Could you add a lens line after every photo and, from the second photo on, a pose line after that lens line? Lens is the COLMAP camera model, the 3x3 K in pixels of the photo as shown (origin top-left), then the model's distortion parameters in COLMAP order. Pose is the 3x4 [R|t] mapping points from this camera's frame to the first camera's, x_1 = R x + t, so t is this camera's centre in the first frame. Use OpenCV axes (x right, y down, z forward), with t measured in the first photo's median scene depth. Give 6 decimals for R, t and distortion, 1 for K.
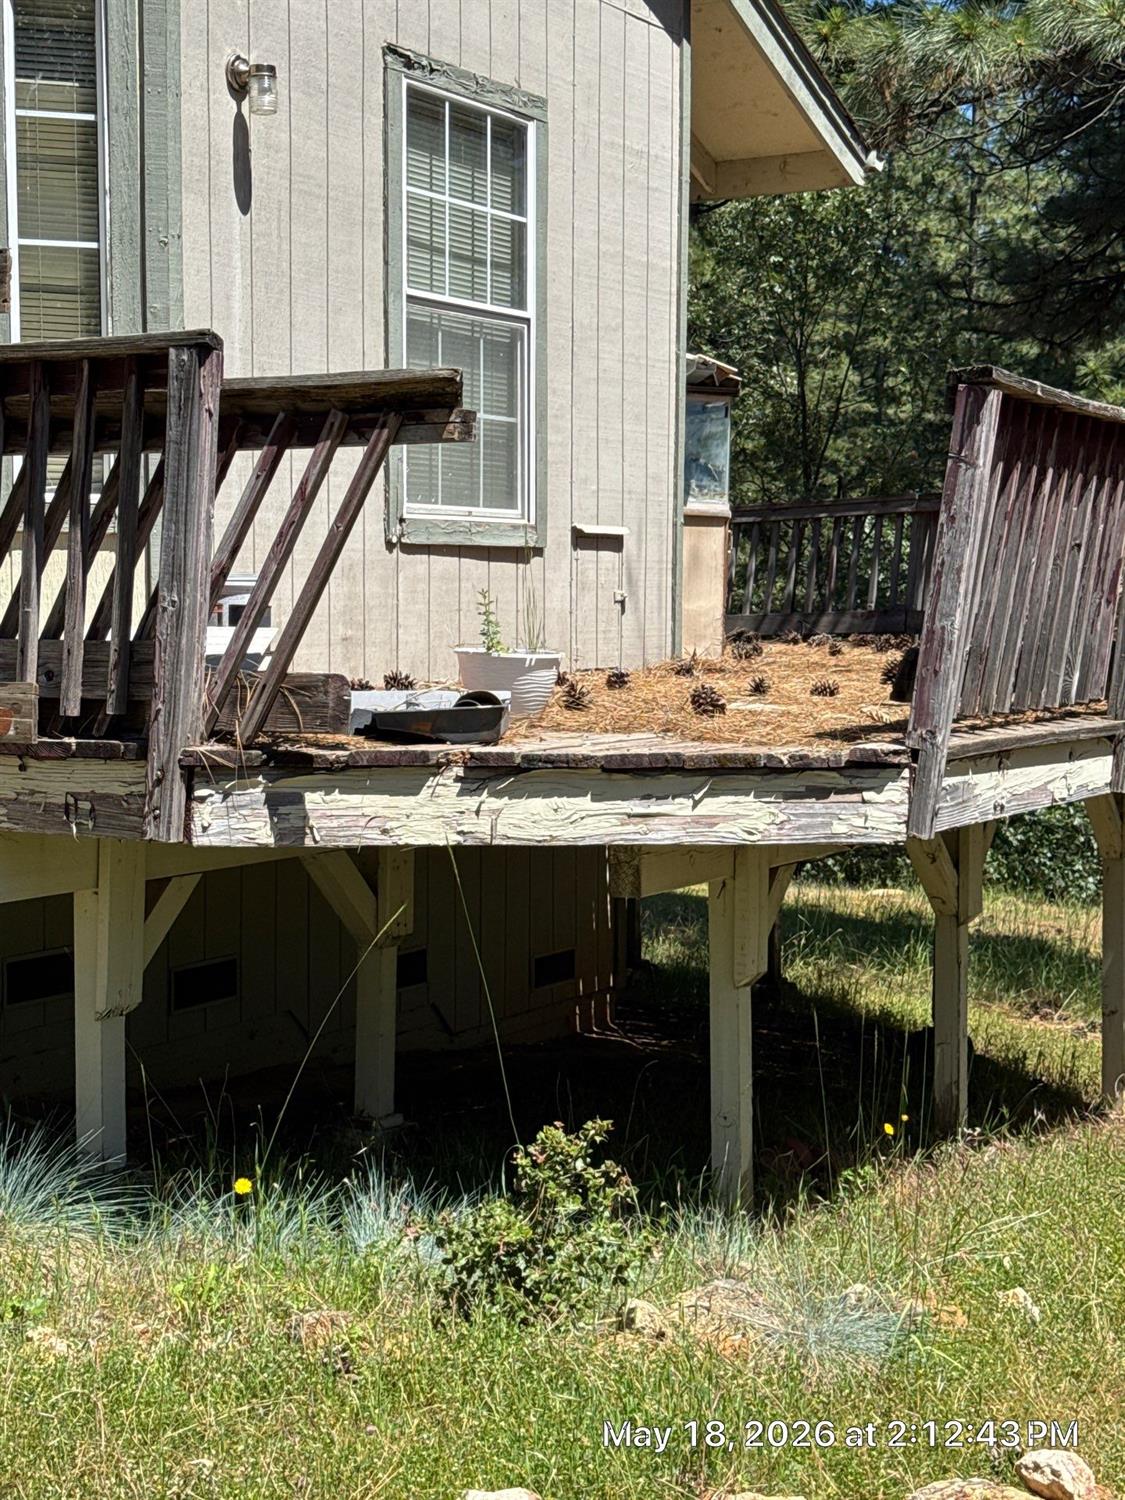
lens RADIAL K [[2317.7, 0, 570.4], [0, 2317.7, 743.7], [0, 0, 1]] dist [0.163339, -0.199561]
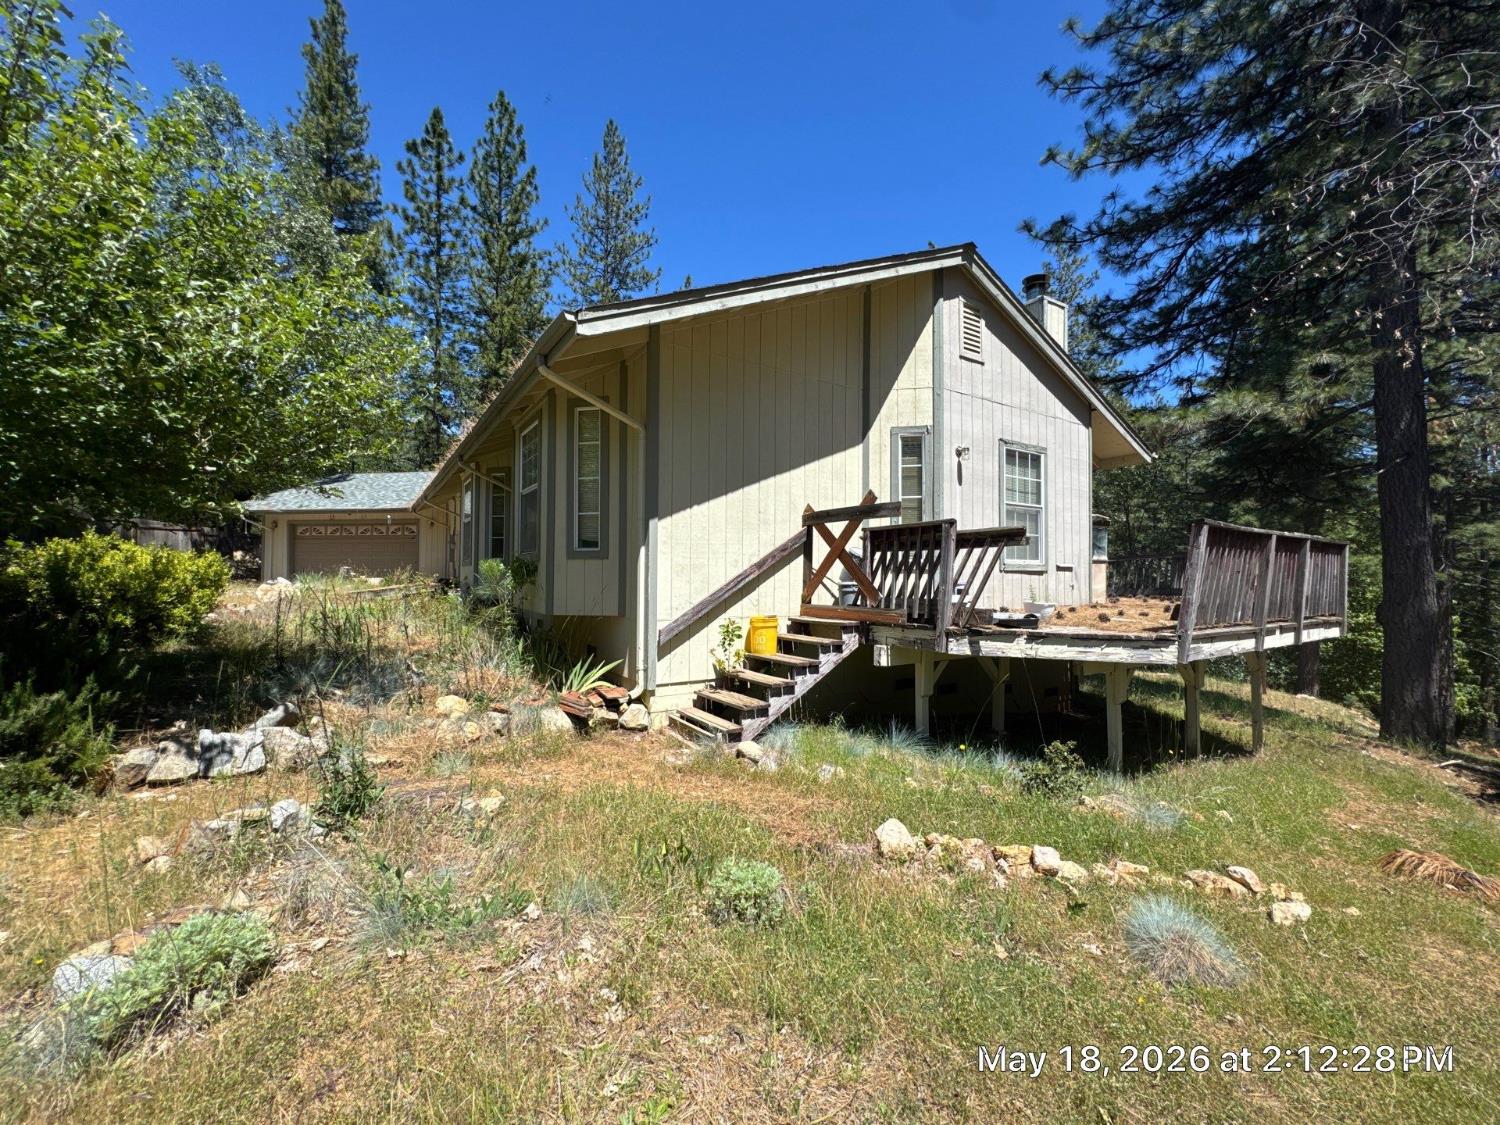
lens RADIAL K [[599.7, 0, 748.8], [0, 599.7, 562.7], [0, 0, 1]] dist [-0.004118, 0.000812]
pose [[0.893576, -0.011984, -0.448751, -0.012857], [-0.029335, 0.995948, -0.085011, -0.010110], [0.447952, 0.089127, 0.889604, -0.018178]]
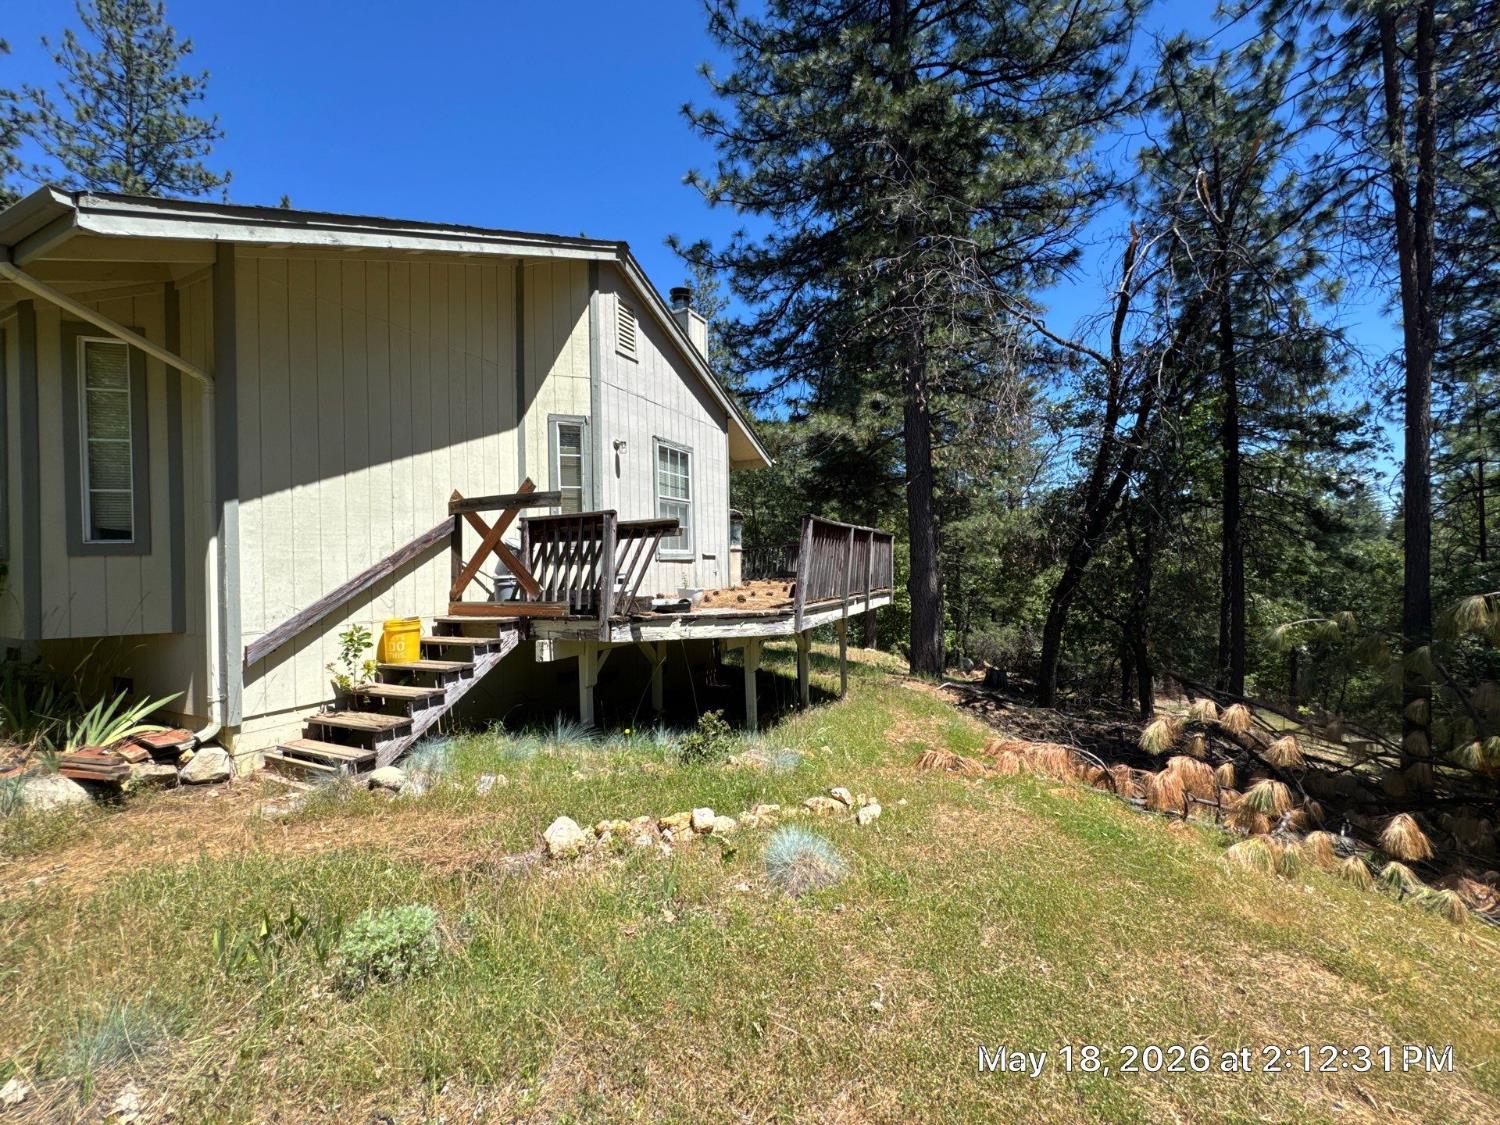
lens RADIAL K [[599.7, 0, 748.8], [0, 599.7, 562.7], [0, 0, 1]] dist [-0.004118, 0.000812]
pose [[0.995522, -0.029072, 0.089950, -0.020726], [0.035341, 0.996997, -0.068907, -0.010320], [-0.087677, 0.071777, 0.993560, -0.010234]]
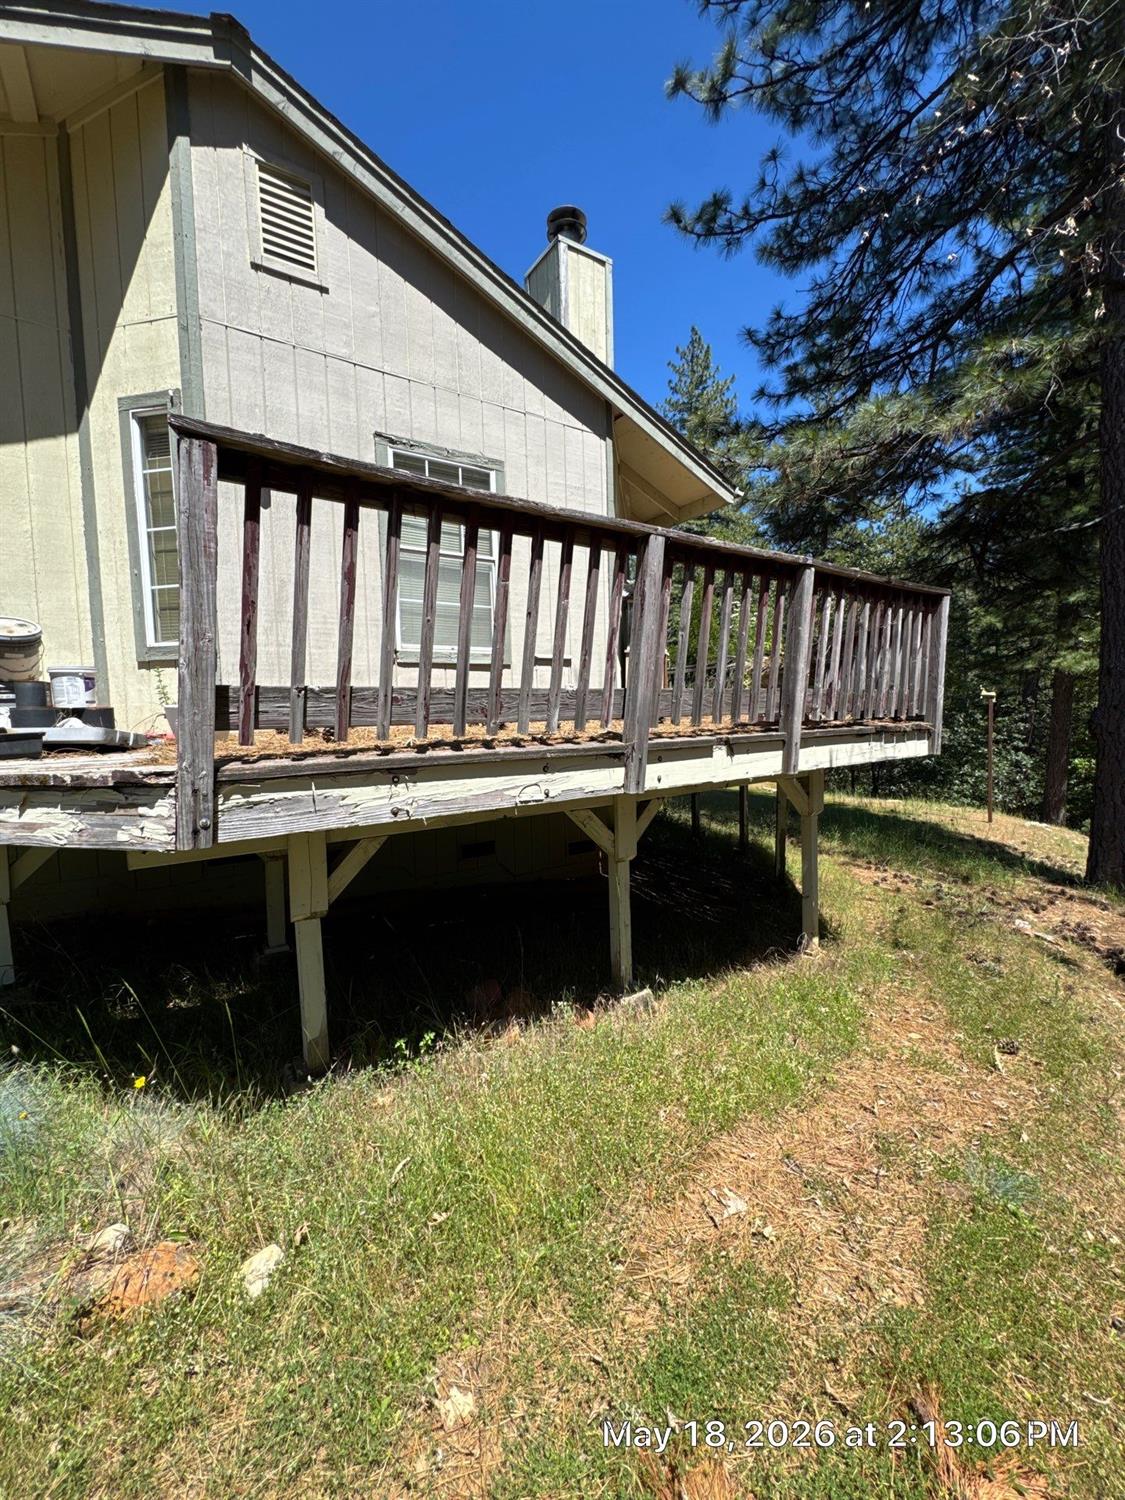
lens RADIAL K [[599.7, 0, 562.1], [0, 599.7, 749.7], [0, 0, 1]] dist [-0.004118, 0.000812]
pose [[0.900145, 0.001421, -0.435587, 0.452067], [0.000717, 0.999988, 0.004742, -0.009867], [0.435589, -0.004581, 0.900134, 0.816876]]
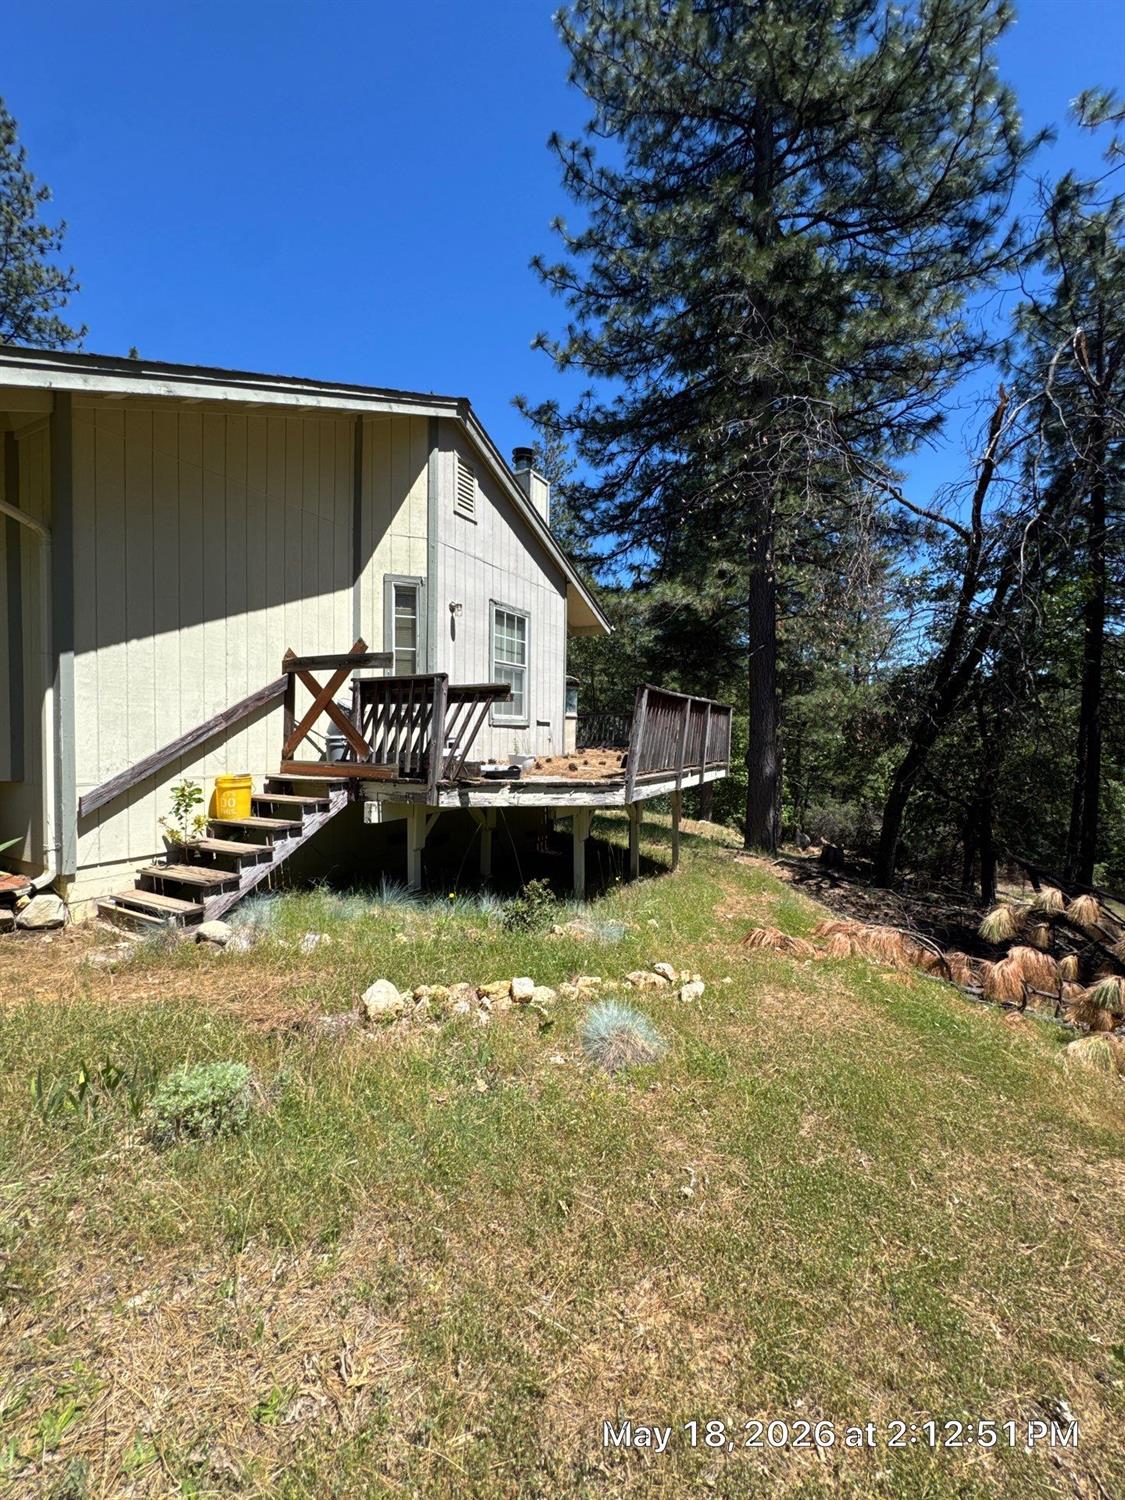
lens RADIAL K [[599.7, 0, 562.1], [0, 599.7, 749.7], [0, 0, 1]] dist [-0.004118, 0.000812]
pose [[0.998837, 0.002175, 0.048160, -0.008109], [-0.000406, 0.999326, -0.036717, -0.012694], [-0.048207, 0.036655, 0.998165, 0.006200]]
